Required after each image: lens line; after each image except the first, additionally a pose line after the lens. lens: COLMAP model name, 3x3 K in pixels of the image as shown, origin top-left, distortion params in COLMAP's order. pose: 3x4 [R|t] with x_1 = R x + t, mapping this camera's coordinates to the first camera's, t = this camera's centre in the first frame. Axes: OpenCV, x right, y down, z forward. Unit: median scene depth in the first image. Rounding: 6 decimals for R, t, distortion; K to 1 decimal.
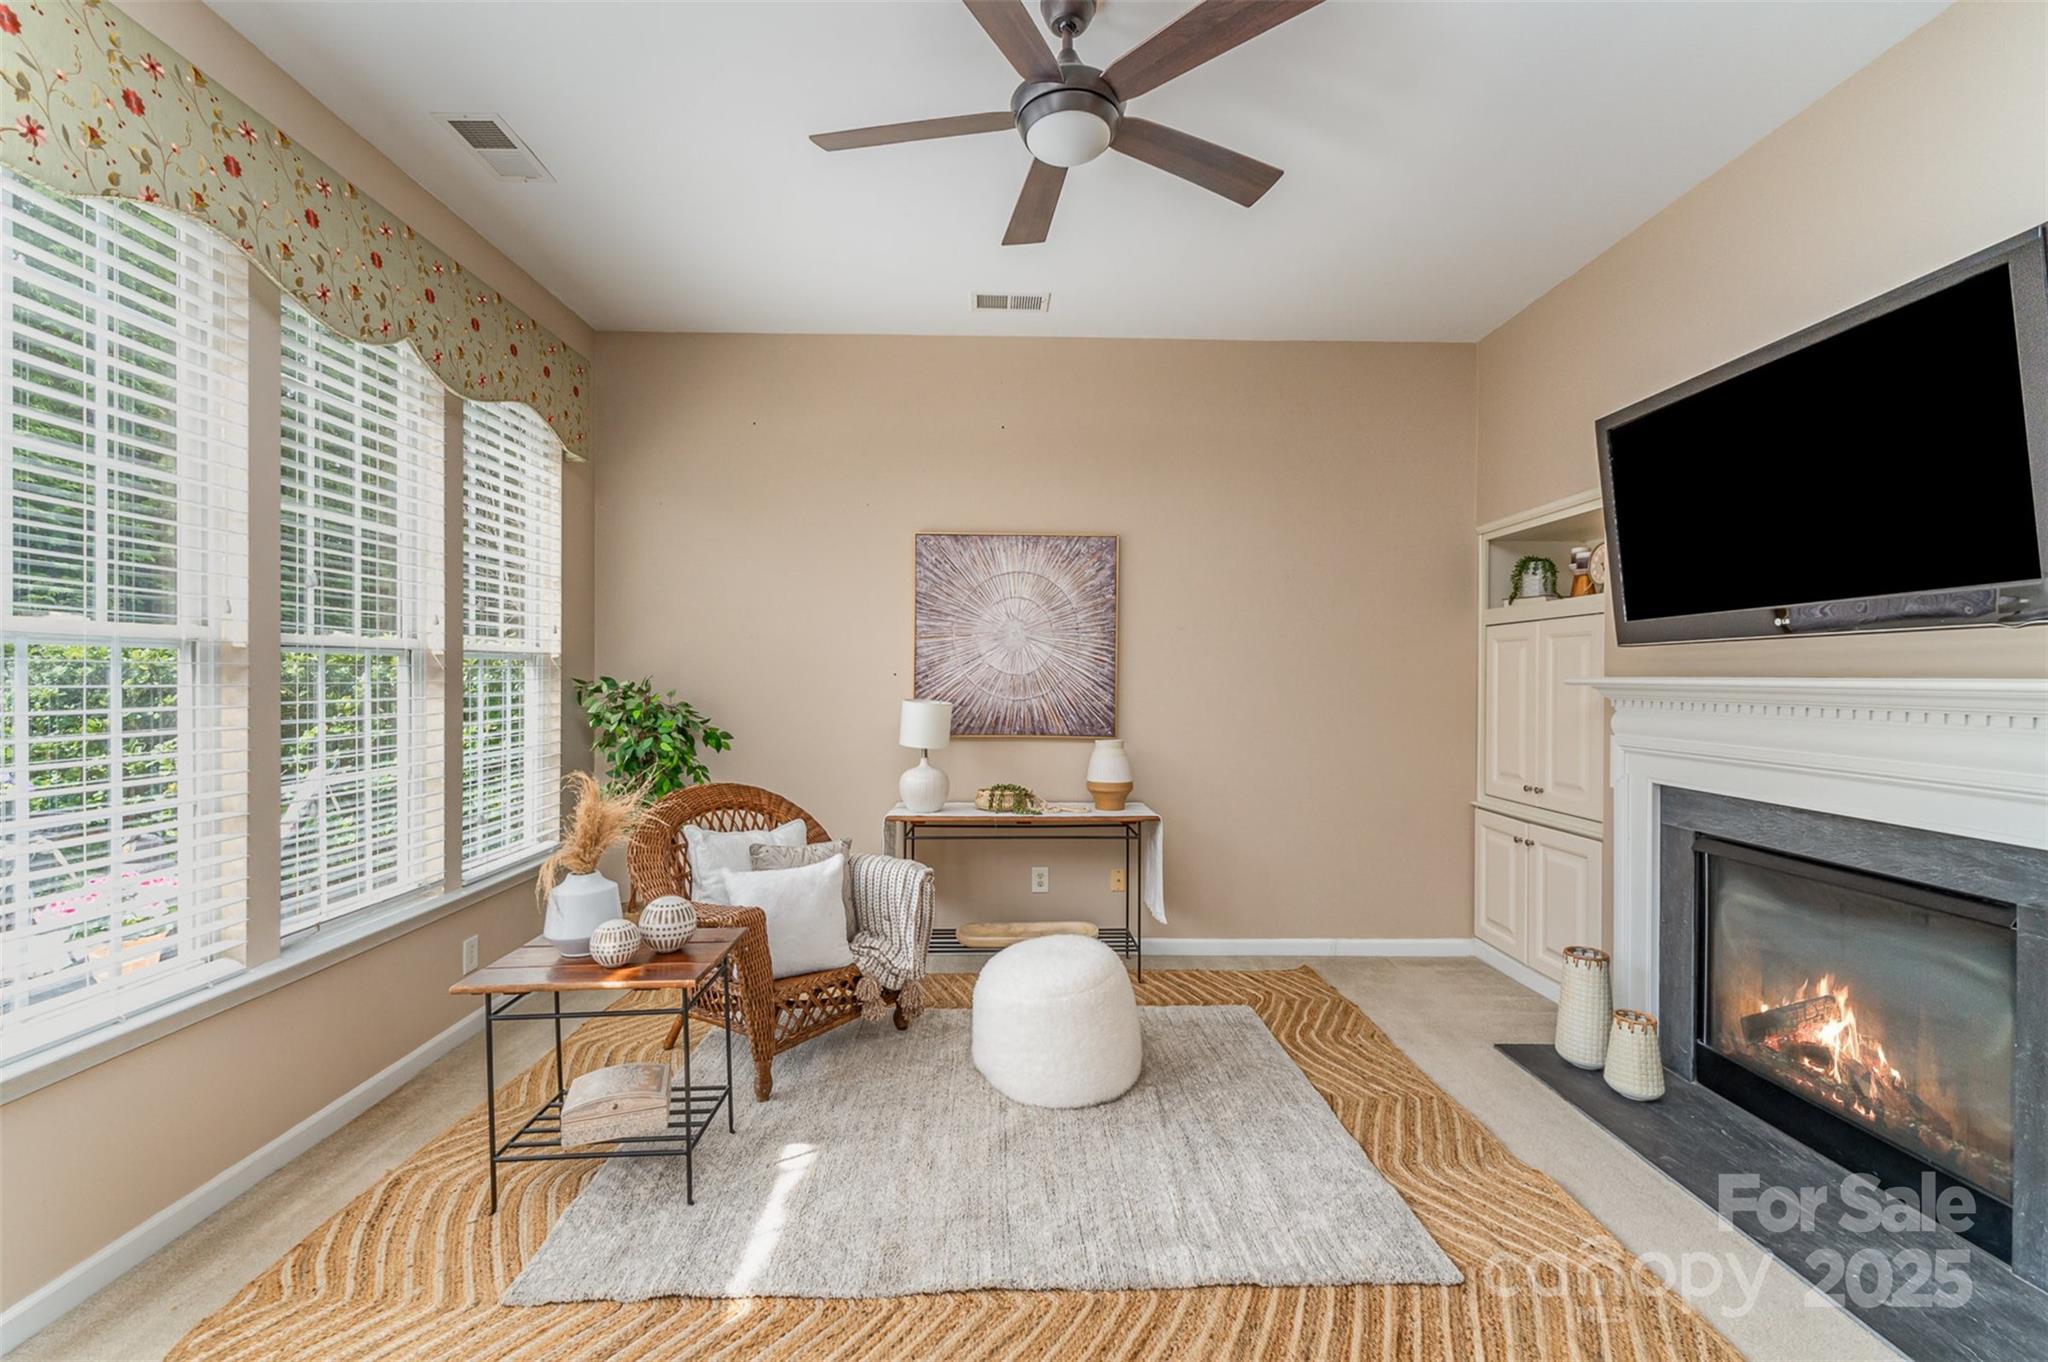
lens RADIAL K [[880.0, 0, 1004.3], [0, 880.0, 671.8], [0, 0, 1]] dist [0.002683, -0.000807]
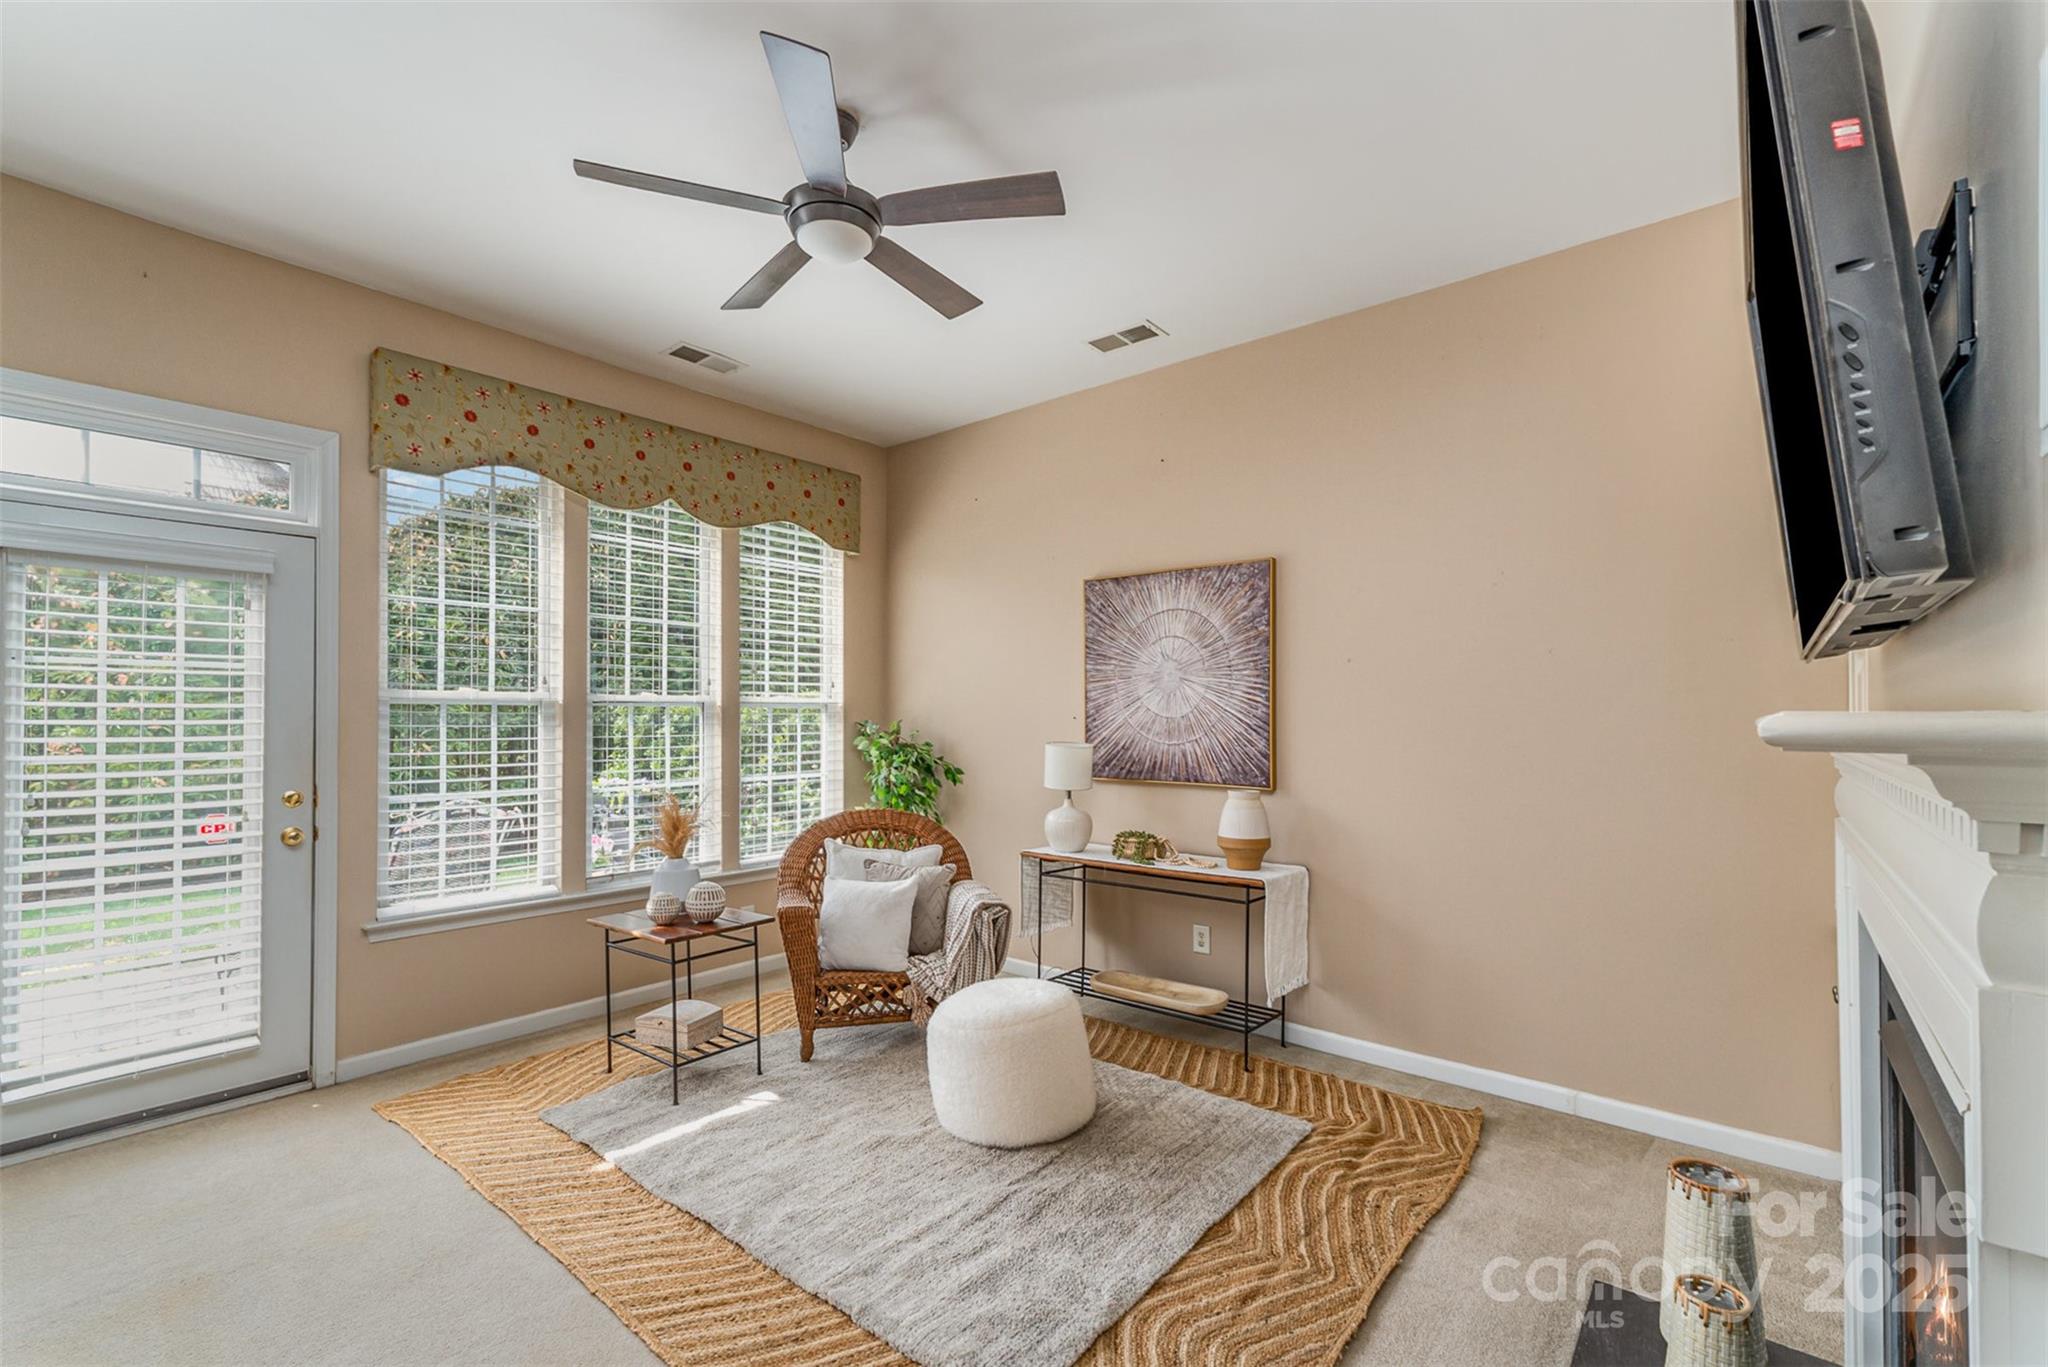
lens RADIAL K [[880.0, 0, 976.8], [0, 880.0, 701.7], [0, 0, 1]] dist [0.002683, -0.000807]
pose [[0.744730, -0.016169, -0.667170, 0.517105], [0.006071, 0.999829, -0.017453, 0.001257], [0.667339, 0.008947, 0.744701, 0.159271]]
